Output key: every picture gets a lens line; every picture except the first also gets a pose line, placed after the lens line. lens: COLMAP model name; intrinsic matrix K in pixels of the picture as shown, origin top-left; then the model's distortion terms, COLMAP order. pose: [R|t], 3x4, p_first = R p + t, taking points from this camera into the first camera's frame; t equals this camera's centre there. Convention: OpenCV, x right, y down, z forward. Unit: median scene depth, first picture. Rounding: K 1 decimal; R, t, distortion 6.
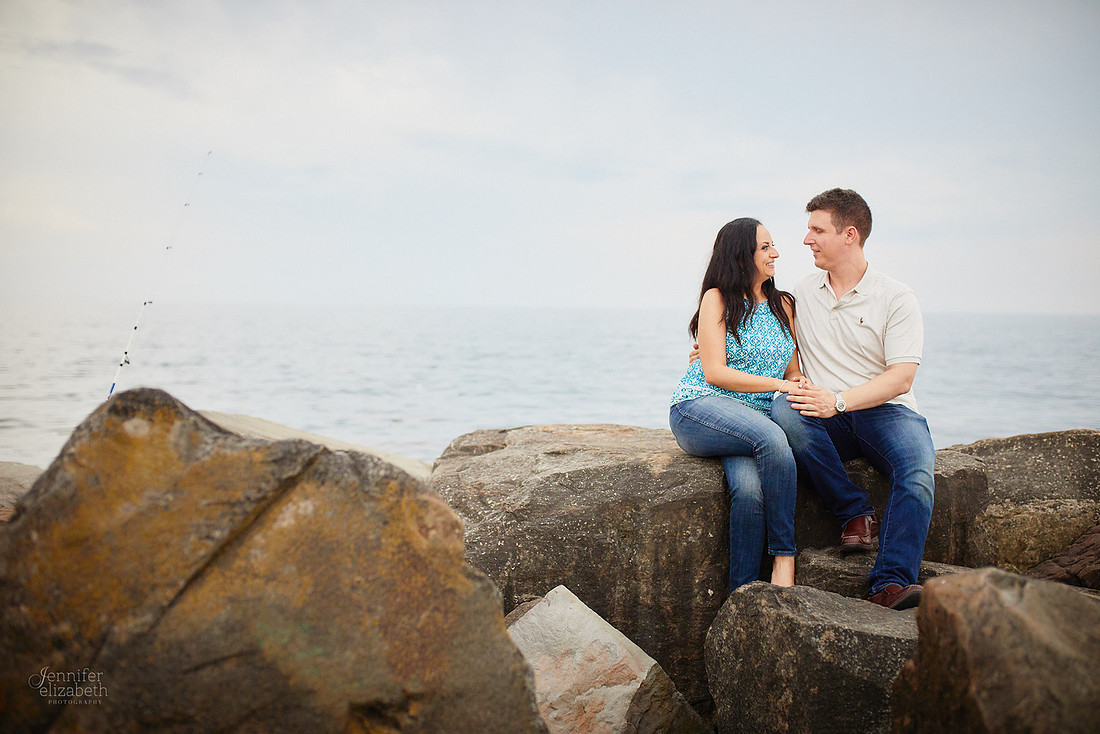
lens RADIAL K [[1042.9, 0, 548.2], [0, 1042.9, 340.4], [0, 0, 1]] dist [-0.008199, 0.000000]
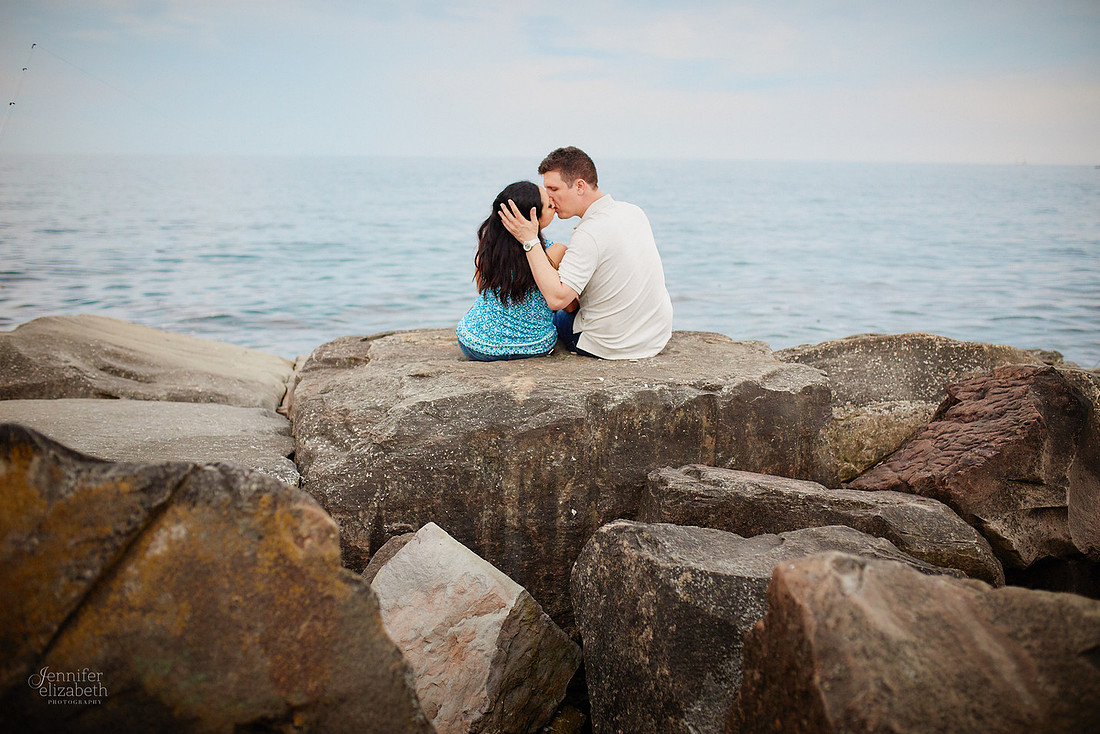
lens RADIAL K [[1042.9, 0, 544.1], [0, 1042.9, 361.3], [0, 0, 1]] dist [-0.008199, 0.000000]
pose [[0.991280, -0.028884, 0.128566, -0.009134], [0.010175, 0.989545, 0.143862, -0.136249], [-0.131377, -0.141299, 0.981211, 0.001571]]
